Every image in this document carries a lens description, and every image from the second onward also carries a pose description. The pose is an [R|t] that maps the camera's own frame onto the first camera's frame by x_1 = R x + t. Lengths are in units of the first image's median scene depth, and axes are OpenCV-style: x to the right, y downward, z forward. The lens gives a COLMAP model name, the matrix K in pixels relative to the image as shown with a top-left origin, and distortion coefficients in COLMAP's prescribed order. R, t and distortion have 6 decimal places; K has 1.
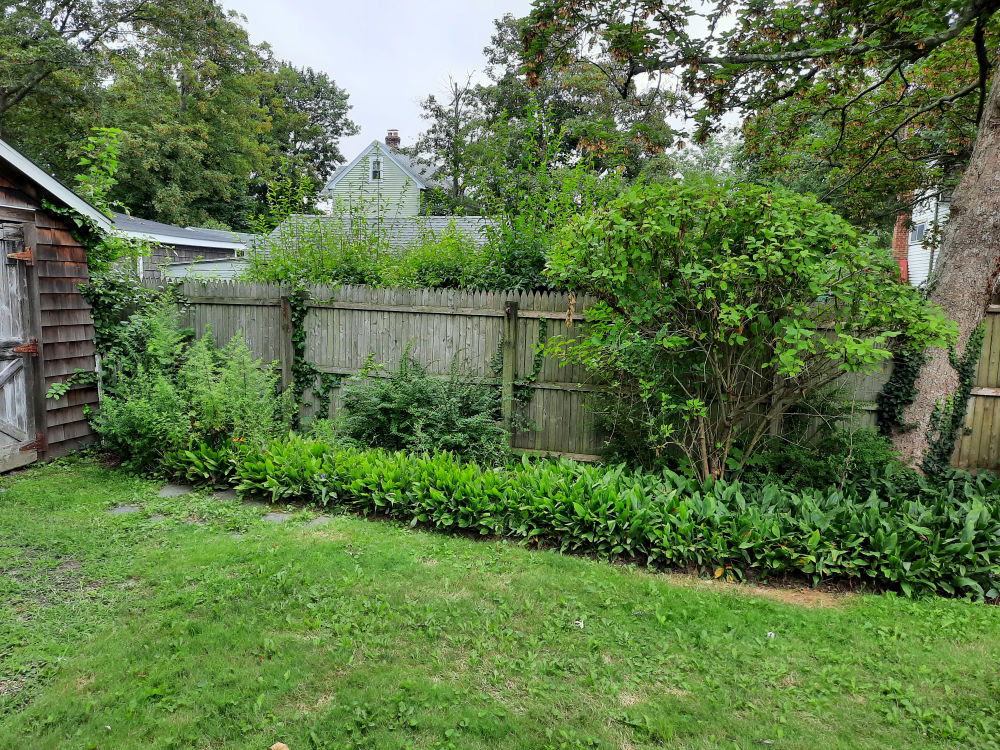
lens RADIAL K [[716.5, 0, 494.9], [0, 716.5, 379.0], [0, 0, 1]] dist [0.035656, -0.036531]
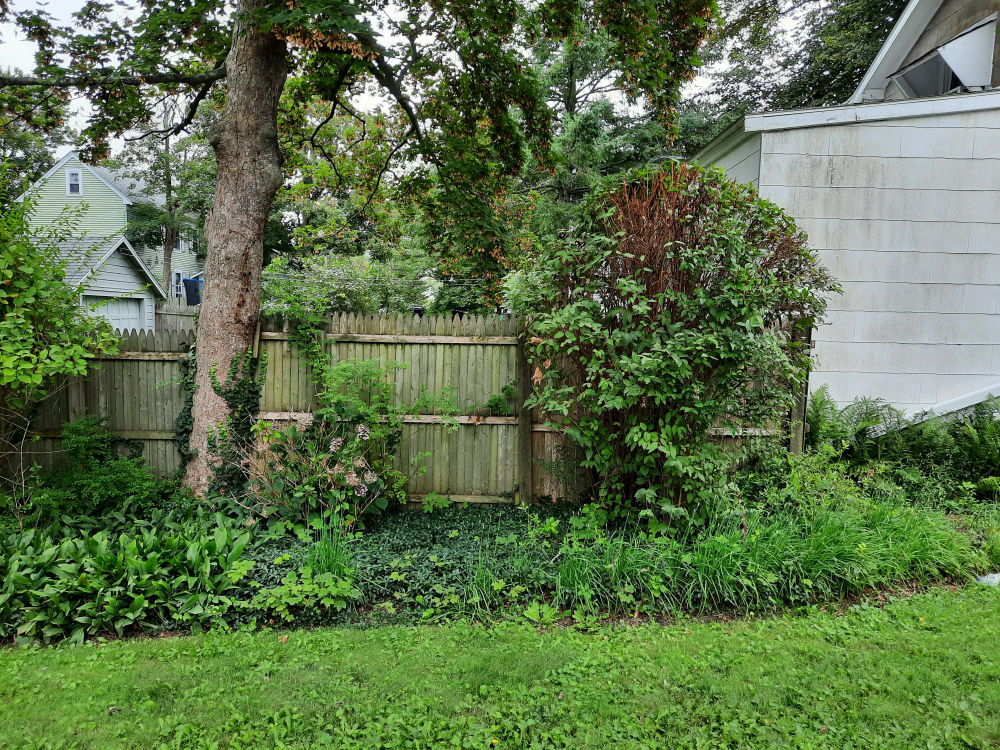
lens RADIAL K [[716.5, 0, 494.9], [0, 716.5, 379.0], [0, 0, 1]] dist [0.035656, -0.036531]
pose [[0.967786, -0.035277, 0.249290, 0.114827], [0.041831, 0.998903, -0.021039, -0.000075], [-0.248274, 0.030789, 0.968200, -0.013102]]
